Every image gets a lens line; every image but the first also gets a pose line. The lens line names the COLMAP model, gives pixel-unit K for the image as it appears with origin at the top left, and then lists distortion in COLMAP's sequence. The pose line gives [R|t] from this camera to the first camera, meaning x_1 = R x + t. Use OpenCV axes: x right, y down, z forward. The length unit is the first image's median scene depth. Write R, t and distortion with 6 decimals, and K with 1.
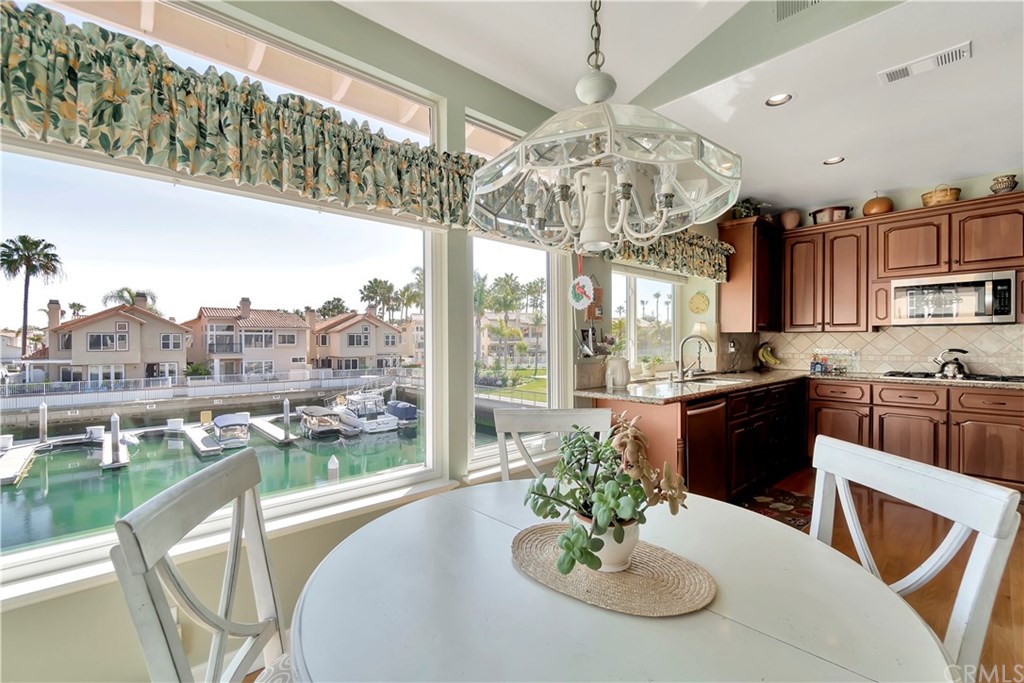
lens RADIAL K [[450.8, 0, 502.5], [0, 450.8, 344.8], [0, 0, 1]] dist [-0.005712, 0.001572]
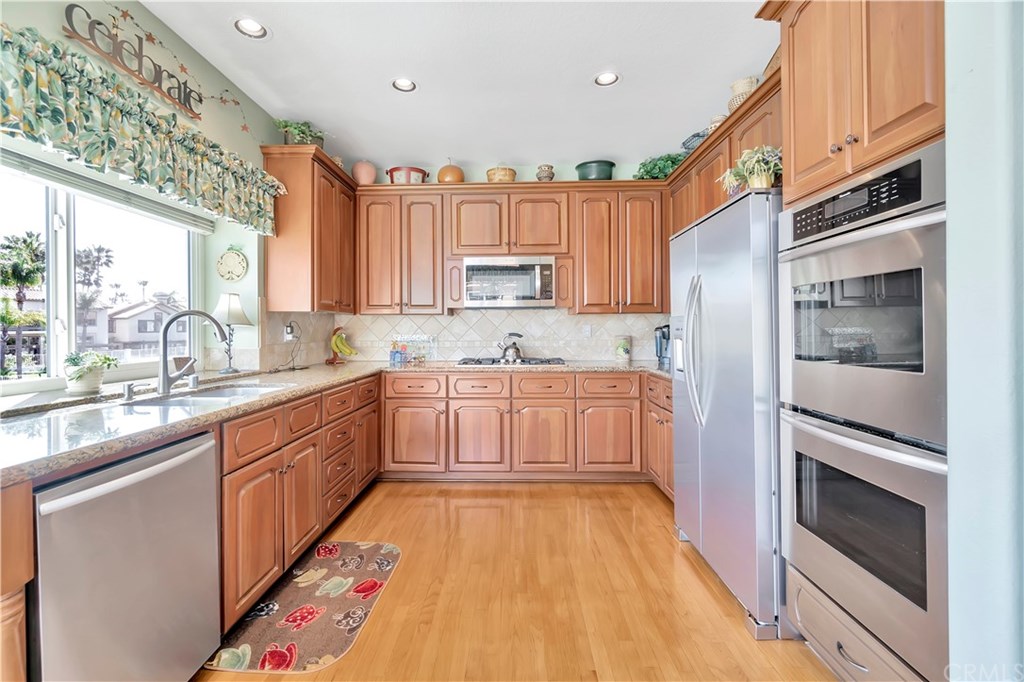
lens RADIAL K [[450.8, 0, 509.1], [0, 450.8, 340.2], [0, 0, 1]] dist [-0.005712, 0.001572]
pose [[0.684508, -0.018369, 0.728774, 0.258614], [0.010115, 0.999826, 0.015700, 0.008371], [-0.728935, -0.003375, 0.684574, 0.304180]]
